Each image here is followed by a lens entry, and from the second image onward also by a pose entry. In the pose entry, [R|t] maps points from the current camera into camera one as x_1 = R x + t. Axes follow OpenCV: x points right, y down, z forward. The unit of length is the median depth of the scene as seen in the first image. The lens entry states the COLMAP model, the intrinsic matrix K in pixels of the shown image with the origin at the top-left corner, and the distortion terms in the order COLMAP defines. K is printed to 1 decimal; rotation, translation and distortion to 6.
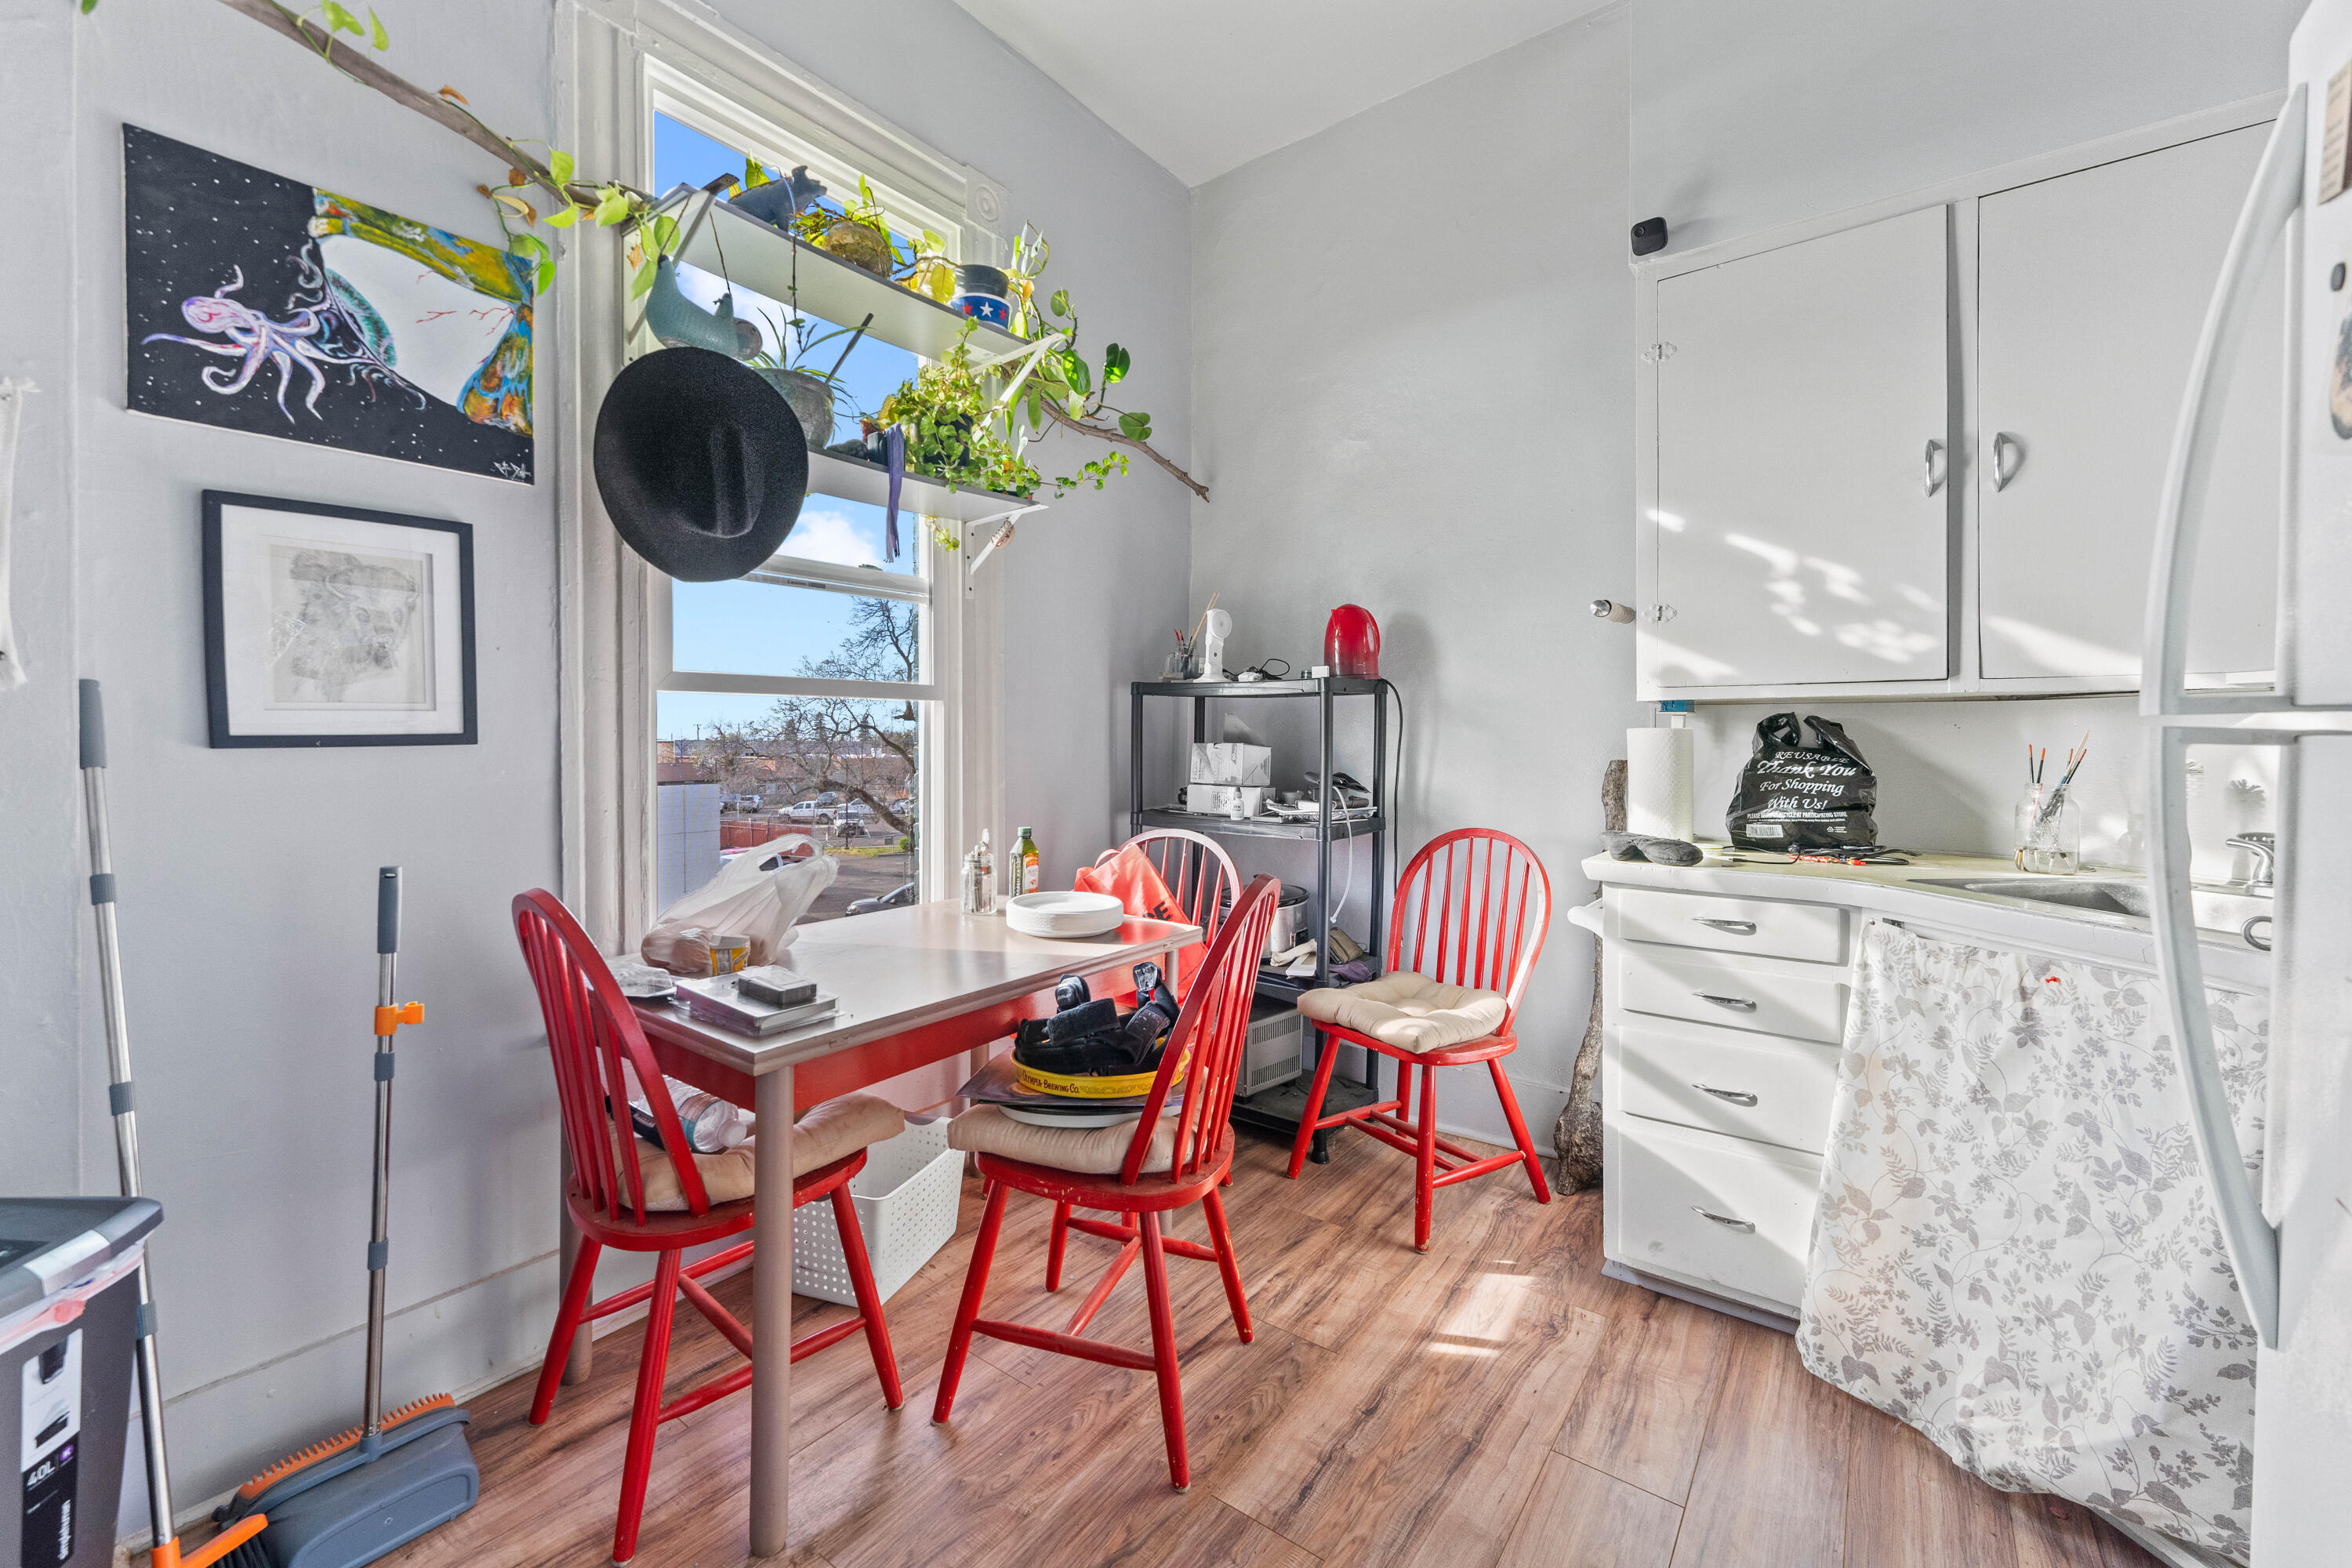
lens RADIAL K [[967.0, 0, 1168.1], [0, 967.0, 739.0], [0, 0, 1]] dist [-0.000506, 0.000497]
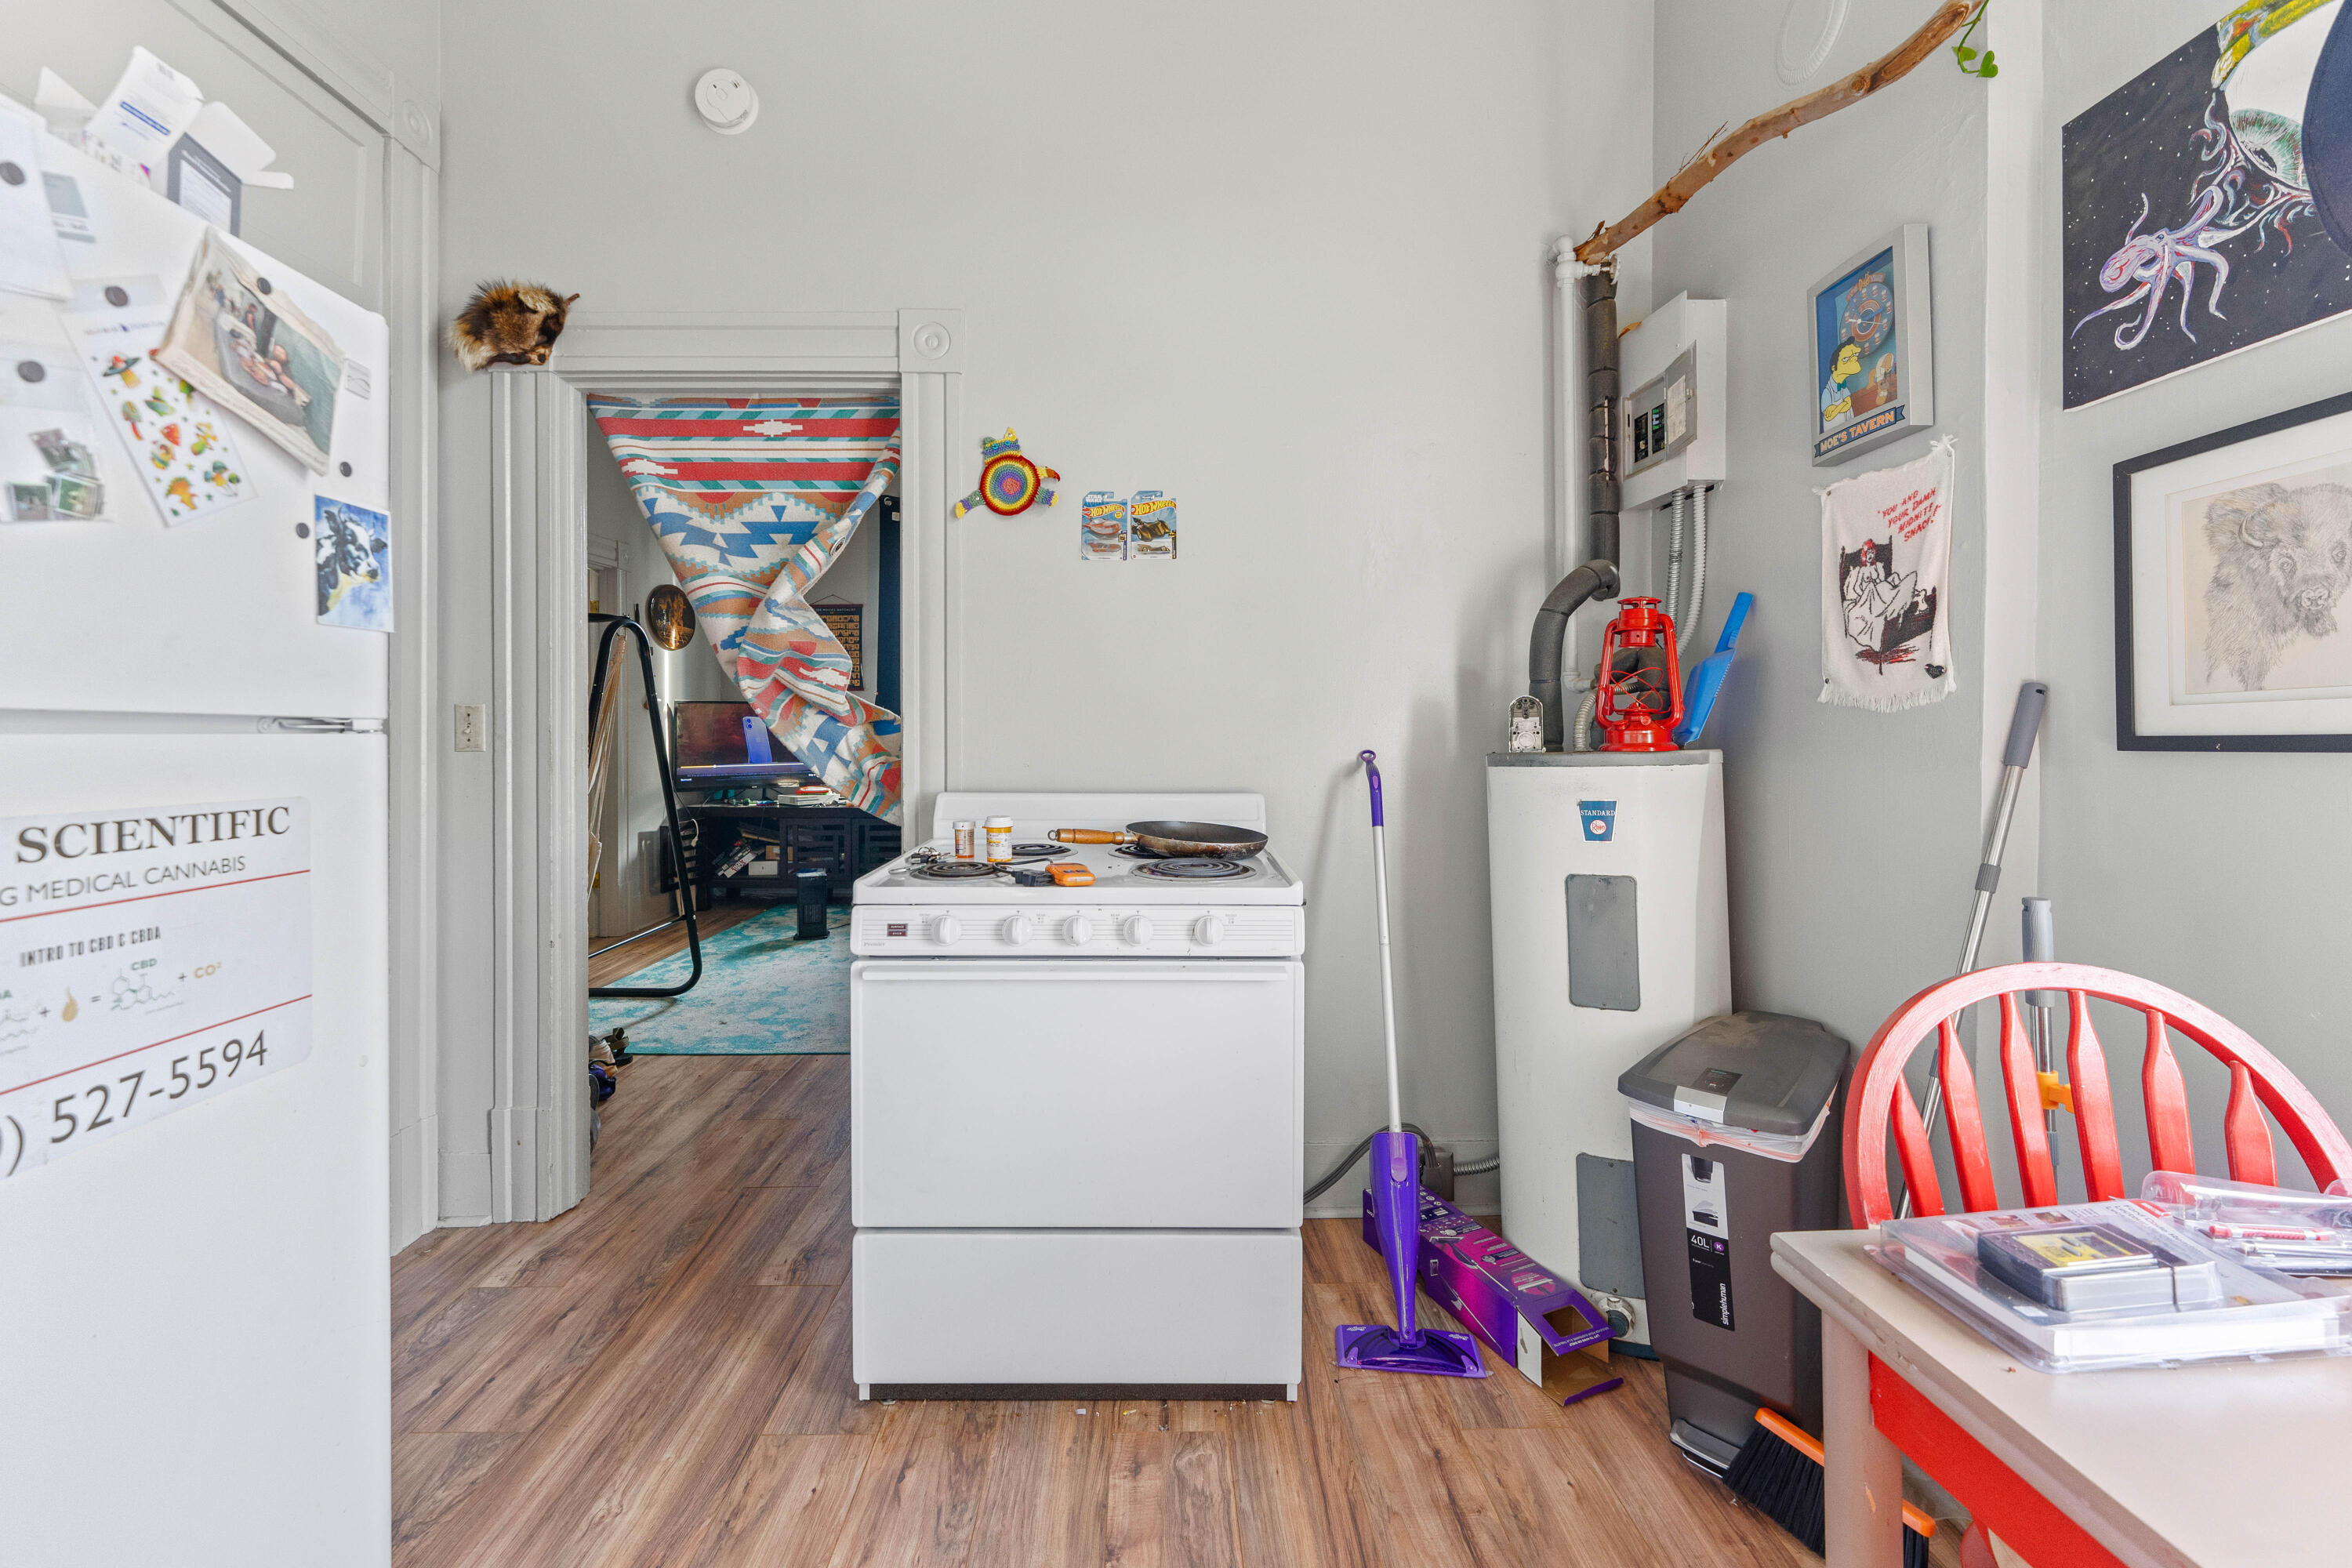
lens RADIAL K [[967.0, 0, 1147.1], [0, 967.0, 730.7], [0, 0, 1]] dist [-0.000506, 0.000497]
pose [[-0.790652, -0.002777, -0.612259, 0.247754], [-0.003179, 0.999995, -0.000430, -0.004673], [0.612257, 0.001606, -0.790657, 1.048179]]
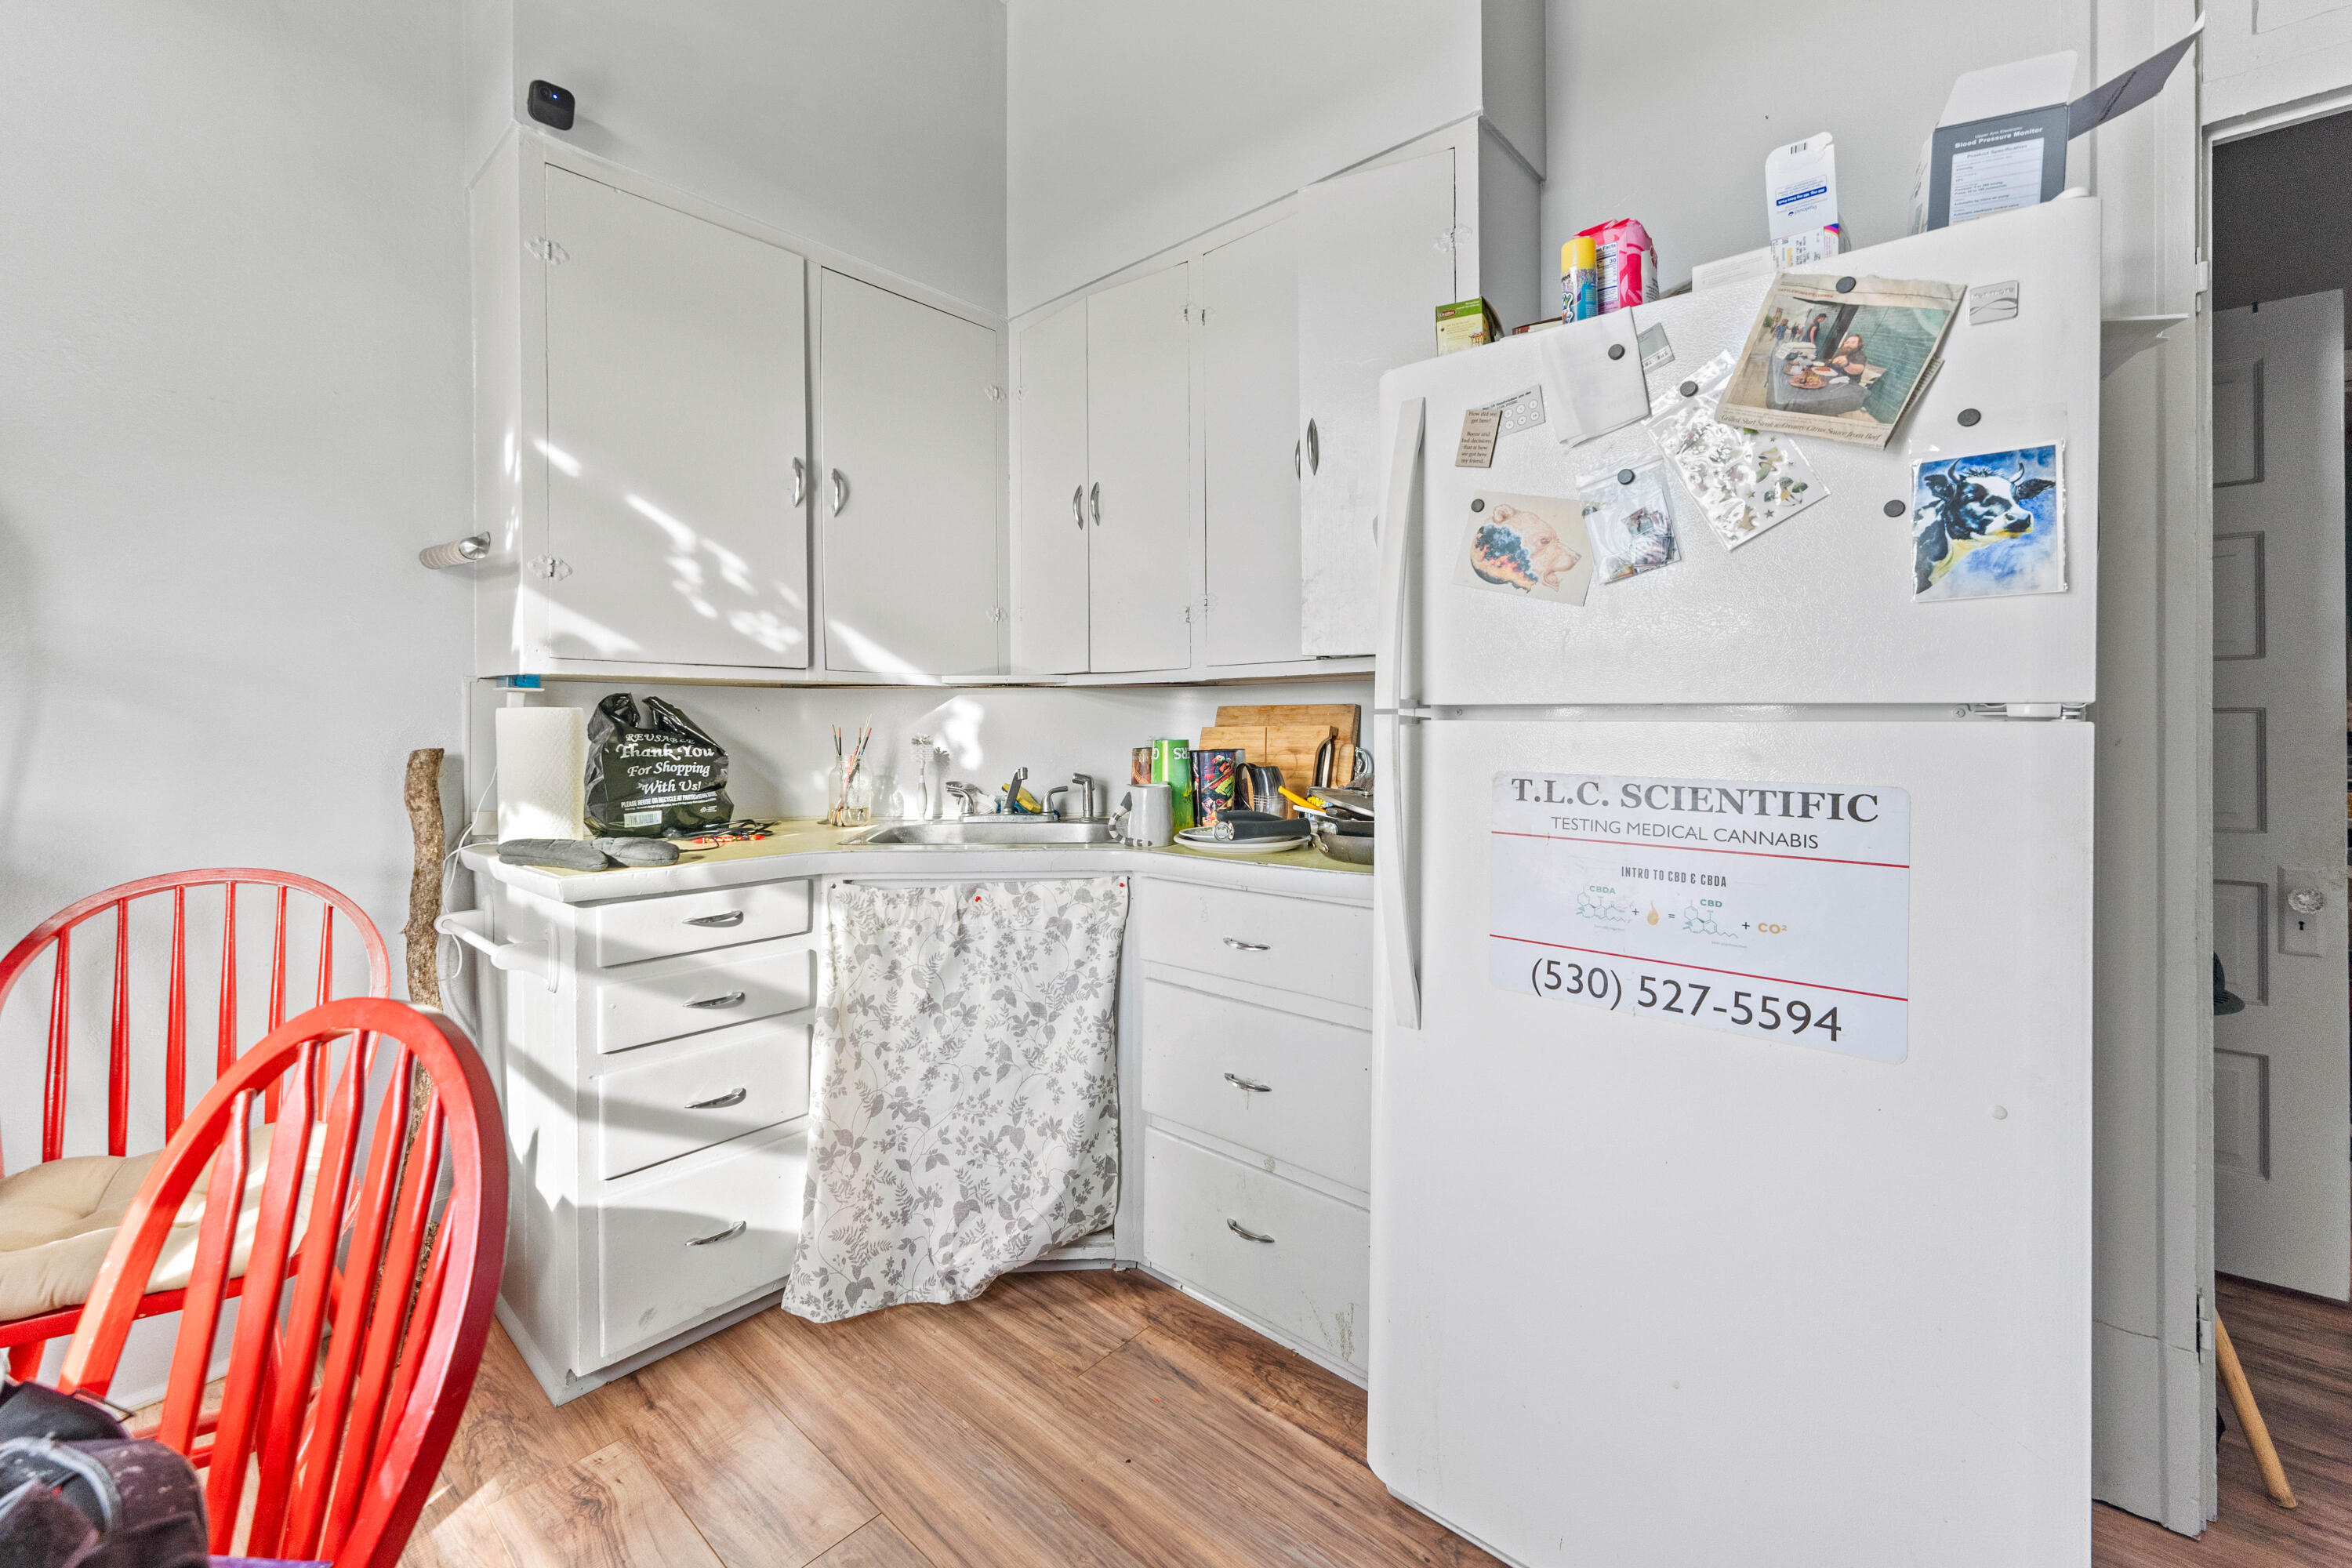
lens RADIAL K [[967.0, 0, 1145.4], [0, 967.0, 717.0], [0, 0, 1]] dist [-0.000506, 0.000497]
pose [[0.081960, 0.001009, 0.996635, -0.379058], [0.000638, 0.999999, -0.001065, -0.003369], [-0.996635, 0.000723, 0.081960, 0.601021]]
